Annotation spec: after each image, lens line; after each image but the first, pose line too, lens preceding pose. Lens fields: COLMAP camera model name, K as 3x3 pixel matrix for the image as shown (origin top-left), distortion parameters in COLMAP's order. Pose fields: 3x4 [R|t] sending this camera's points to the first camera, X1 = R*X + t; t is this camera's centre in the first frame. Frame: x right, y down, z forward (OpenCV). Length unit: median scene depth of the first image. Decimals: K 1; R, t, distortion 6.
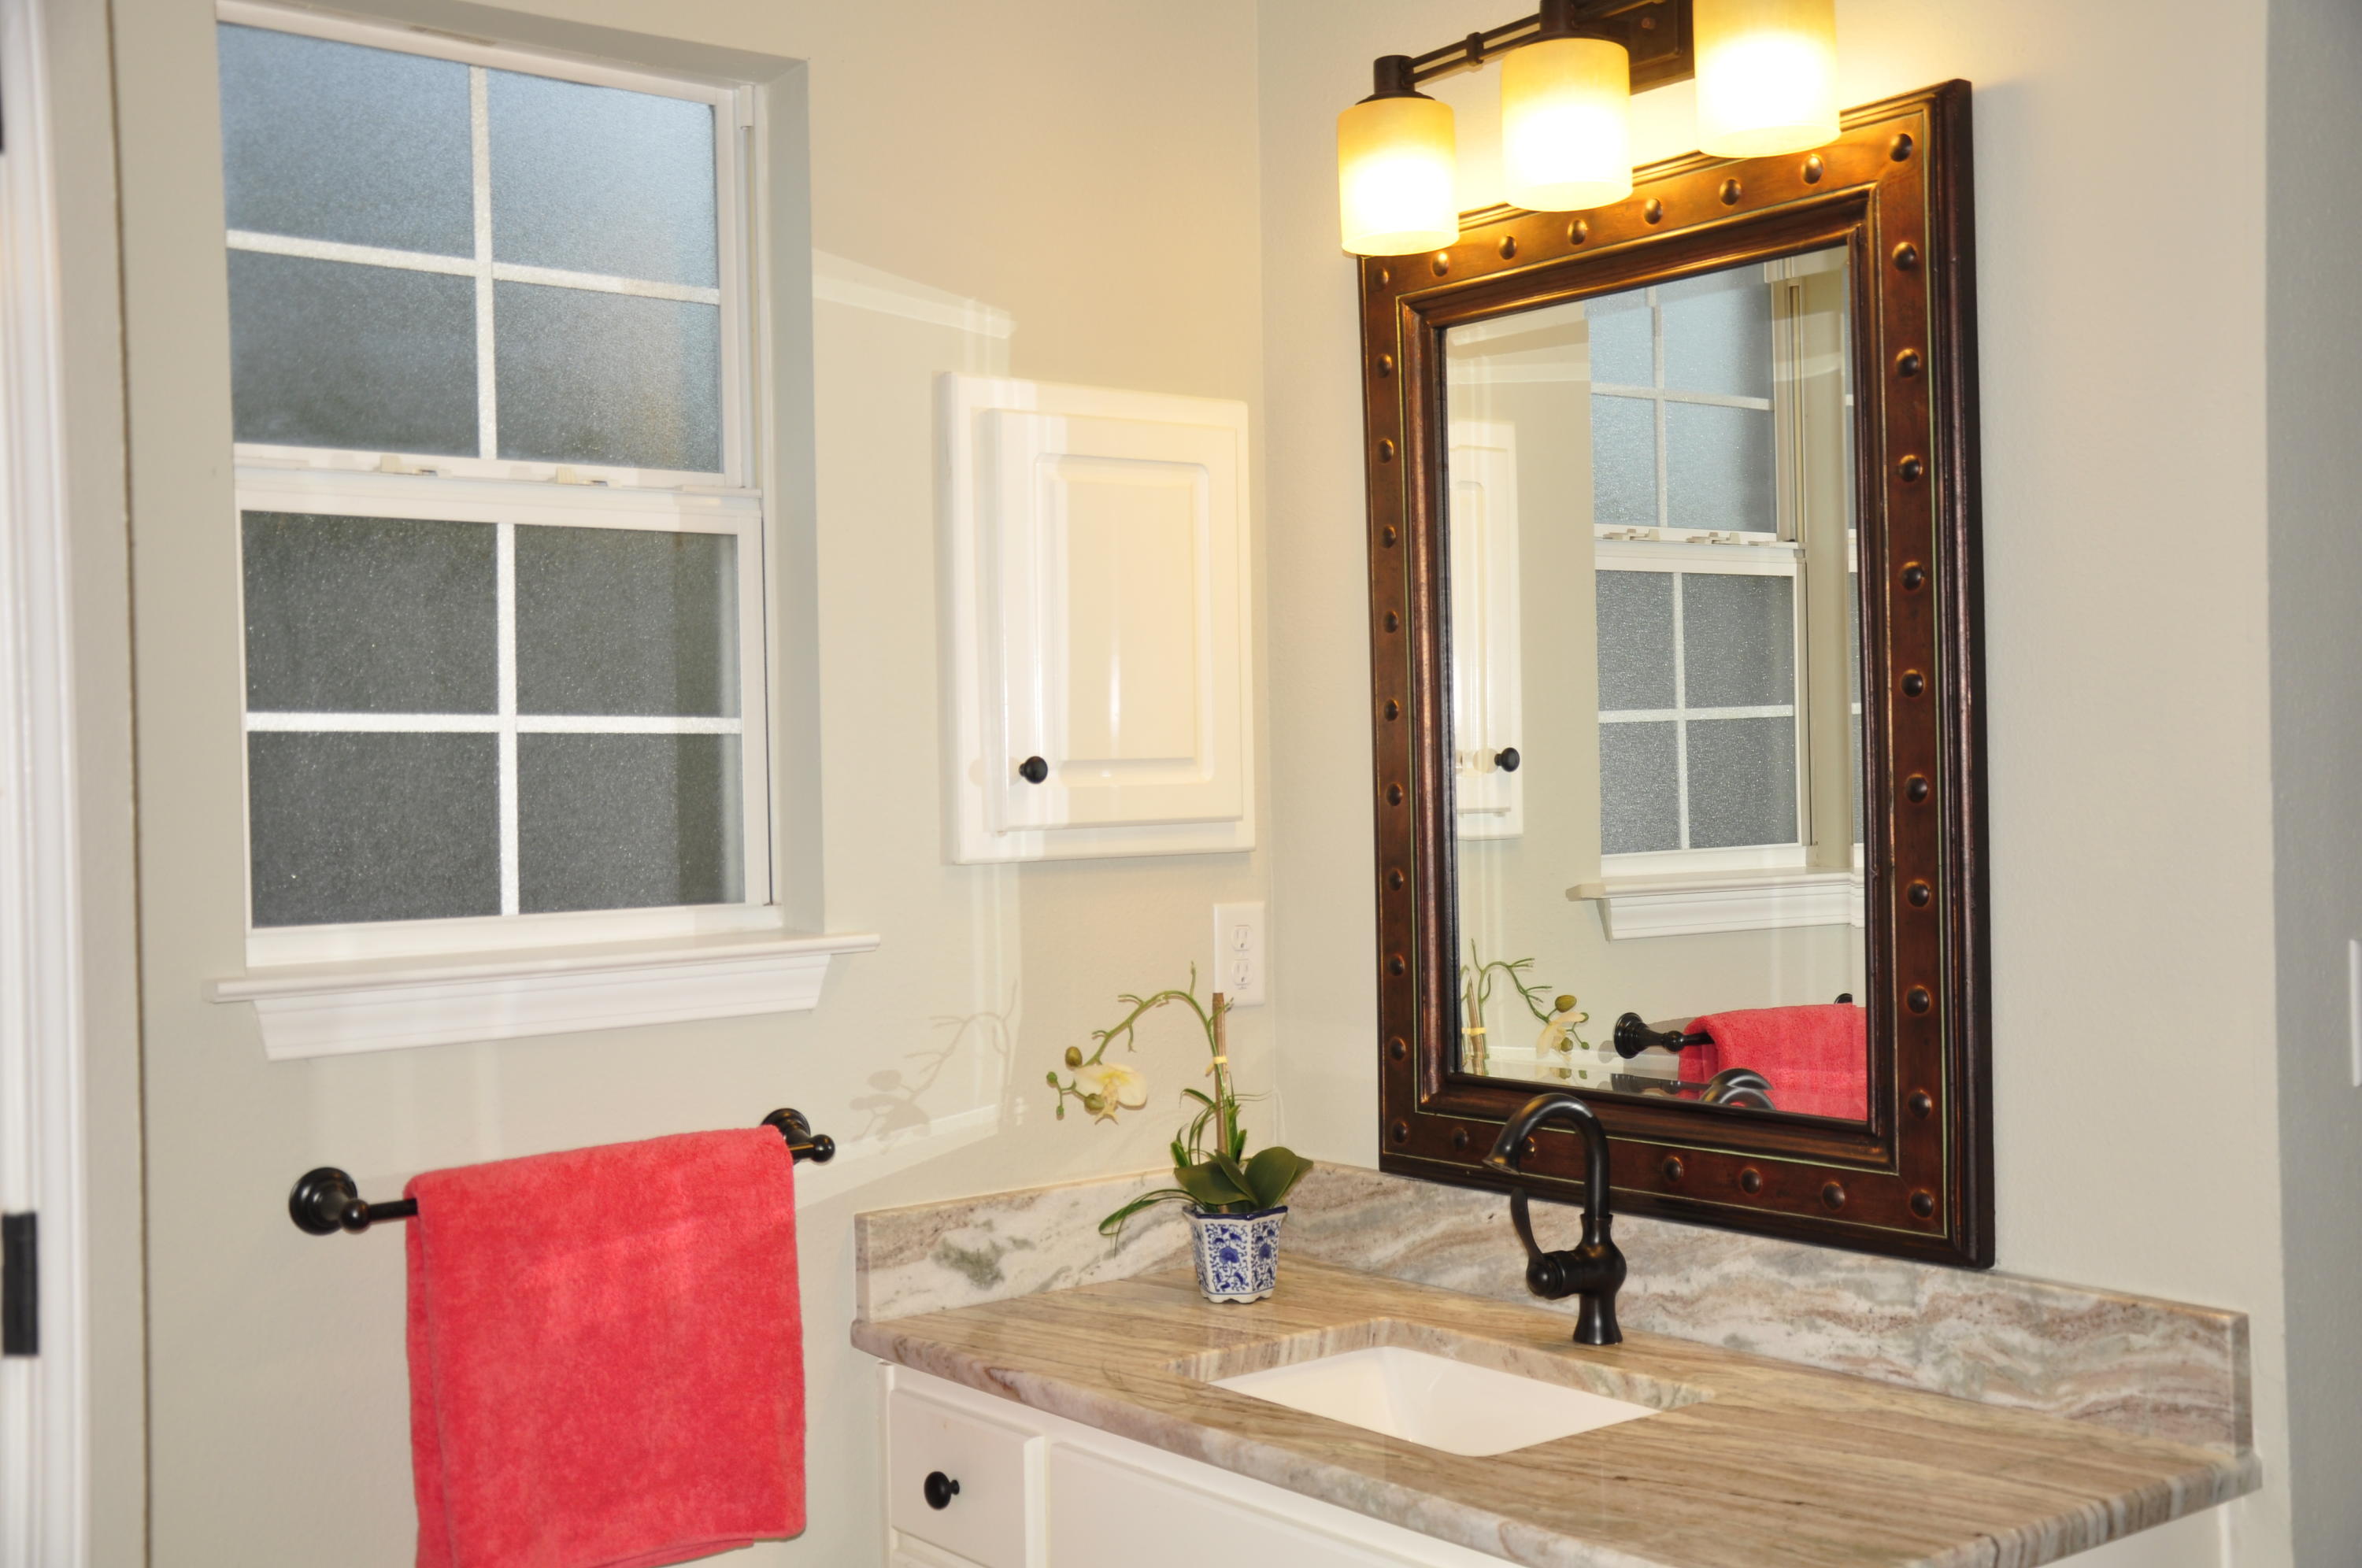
lens RADIAL K [[2590.8, 0, 1189.6], [0, 2590.8, 780.1], [0, 0, 1]] dist [0.037473, 0.000000]
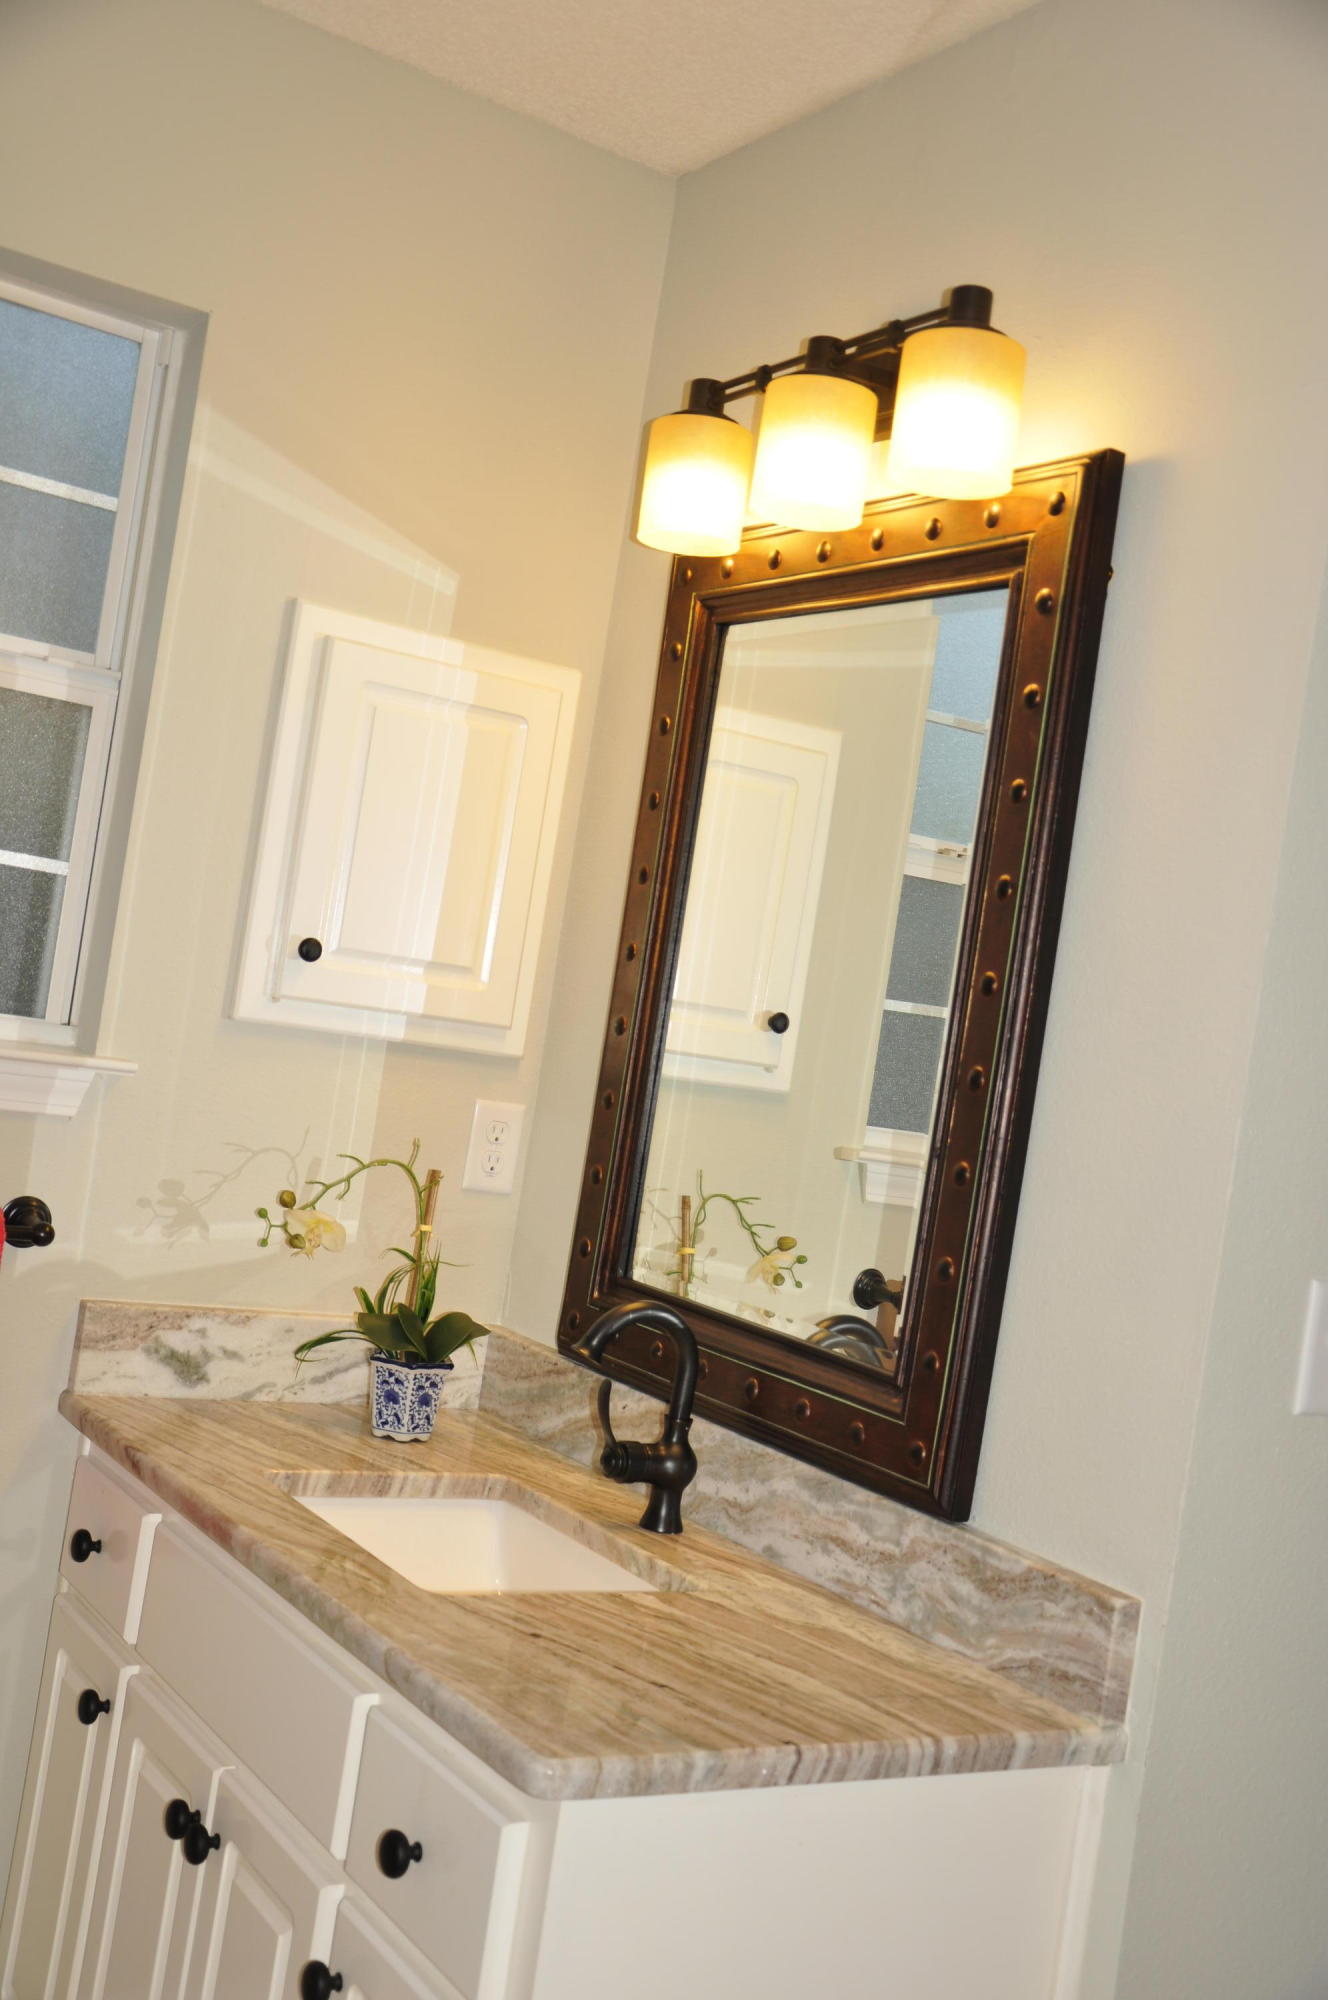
lens RADIAL K [[2194.0, 0, 660.3], [0, 2194.0, 1001.4], [0, 0, 1]] dist [0.037473, 0.000000]
pose [[0.978410, 0.169098, -0.118823, 0.218132], [-0.171844, 0.985036, -0.013179, 0.005165], [0.114817, 0.033313, 0.992828, 0.052368]]
